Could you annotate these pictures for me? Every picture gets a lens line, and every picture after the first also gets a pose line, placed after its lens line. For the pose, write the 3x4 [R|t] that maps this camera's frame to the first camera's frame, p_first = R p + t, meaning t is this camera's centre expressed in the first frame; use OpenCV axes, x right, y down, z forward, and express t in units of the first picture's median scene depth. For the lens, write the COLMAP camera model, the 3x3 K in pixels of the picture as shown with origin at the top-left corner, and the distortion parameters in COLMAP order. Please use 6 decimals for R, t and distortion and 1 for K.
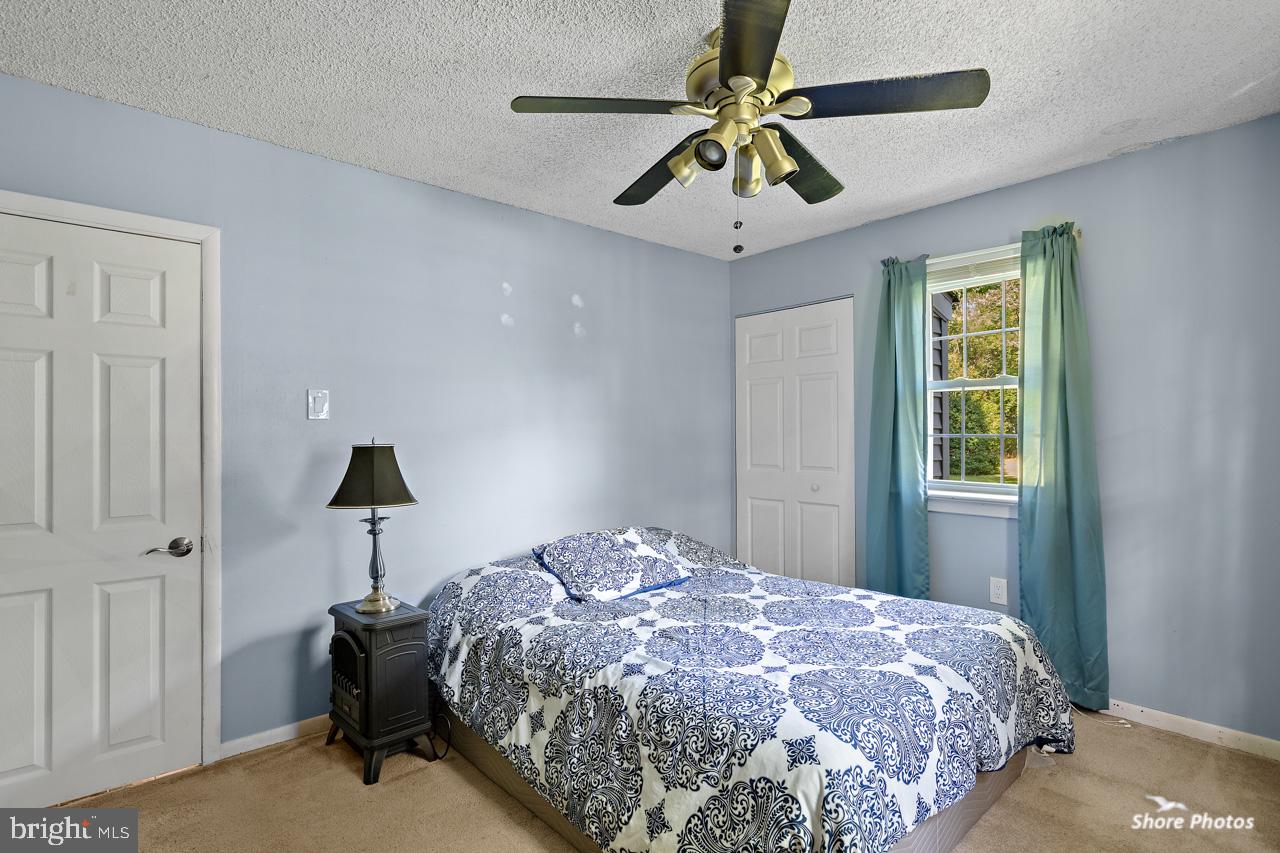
lens RADIAL K [[623.0, 0, 639.8], [0, 623.0, 427.7], [0, 0, 1]] dist [-0.001273, 0.000334]
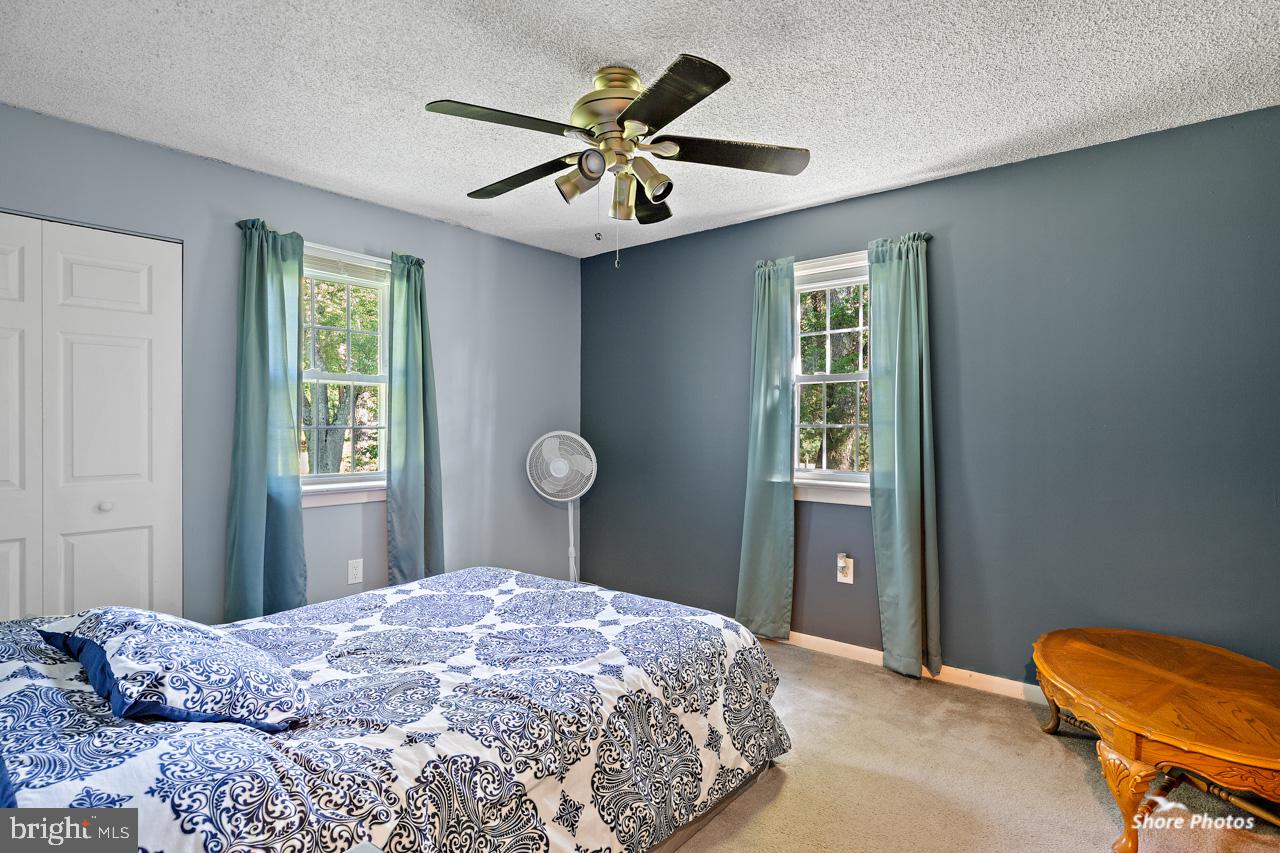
lens RADIAL K [[653.8, 0, 639.7], [0, 653.8, 427.2], [0, 0, 1]] dist [-0.000985, -0.001773]
pose [[-0.139477, 0.001160, 0.990225, -0.704638], [-0.006911, 0.999974, -0.002144, 0.012031], [-0.990201, -0.007142, -0.139465, 0.768286]]
